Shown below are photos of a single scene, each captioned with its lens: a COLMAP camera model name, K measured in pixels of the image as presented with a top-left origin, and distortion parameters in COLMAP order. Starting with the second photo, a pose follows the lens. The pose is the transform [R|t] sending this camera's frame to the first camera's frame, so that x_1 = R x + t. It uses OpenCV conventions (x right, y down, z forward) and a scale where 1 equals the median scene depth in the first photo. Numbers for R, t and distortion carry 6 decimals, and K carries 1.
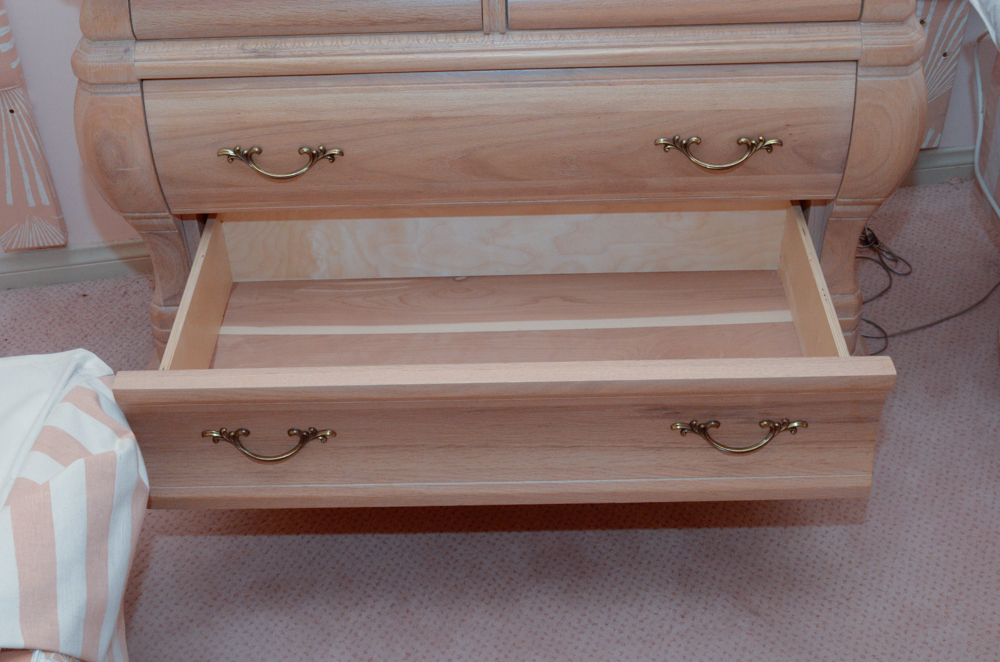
lens RADIAL K [[1256.5, 0, 493.1], [0, 1256.5, 325.5], [0, 0, 1]] dist [-0.066262, 0.000000]
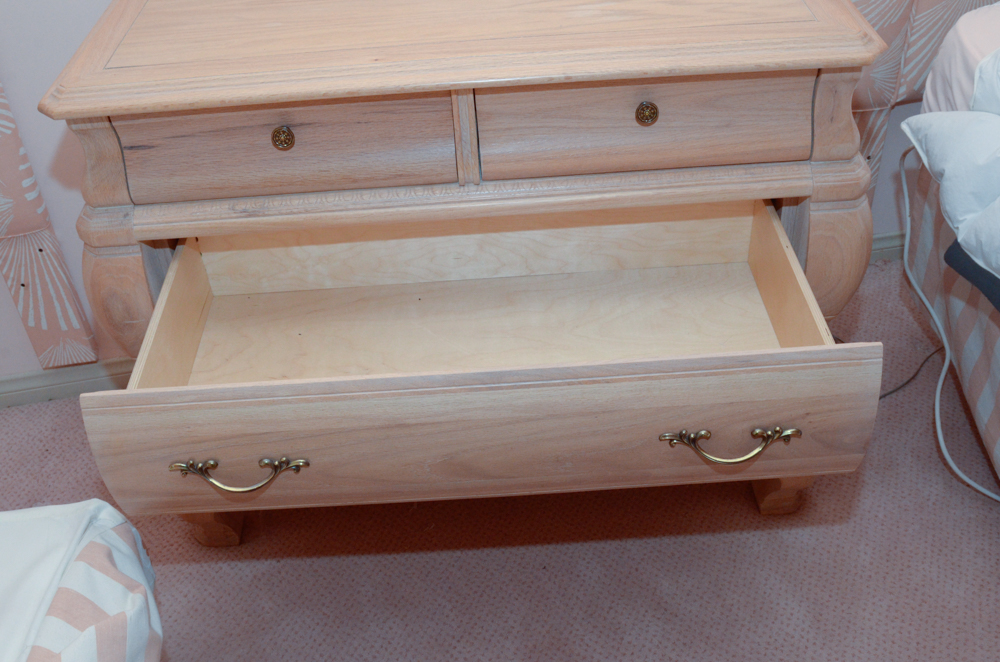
lens RADIAL K [[1014.9, 0, 491.2], [0, 1014.9, 328.0], [0, 0, 1]] dist [-0.104002, 0.000000]
pose [[0.998991, -0.043646, 0.010613, 0.005148], [0.043737, 0.999007, -0.008517, -0.101081], [-0.010230, 0.008972, 0.999907, 0.137883]]
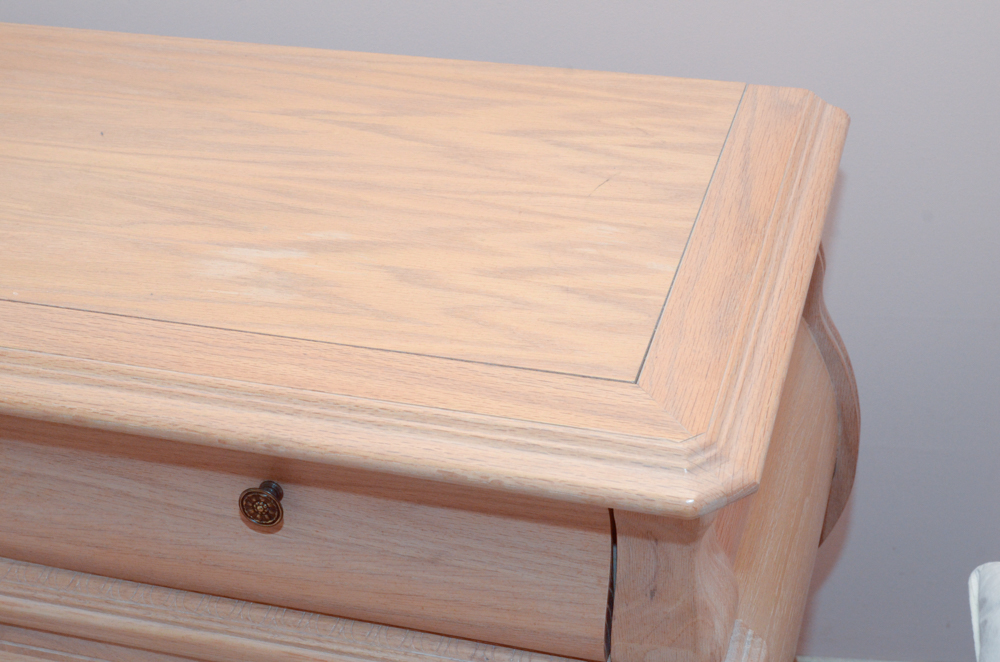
lens RADIAL K [[1641.9, 0, 492.0], [0, 1641.9, 333.4], [0, 0, 1]] dist [-0.030295, 0.000000]
pose [[0.962792, 0.144132, -0.228597, 0.364496], [-0.162141, 0.984821, -0.061958, -0.312097], [0.216197, 0.096718, 0.971548, 0.328104]]
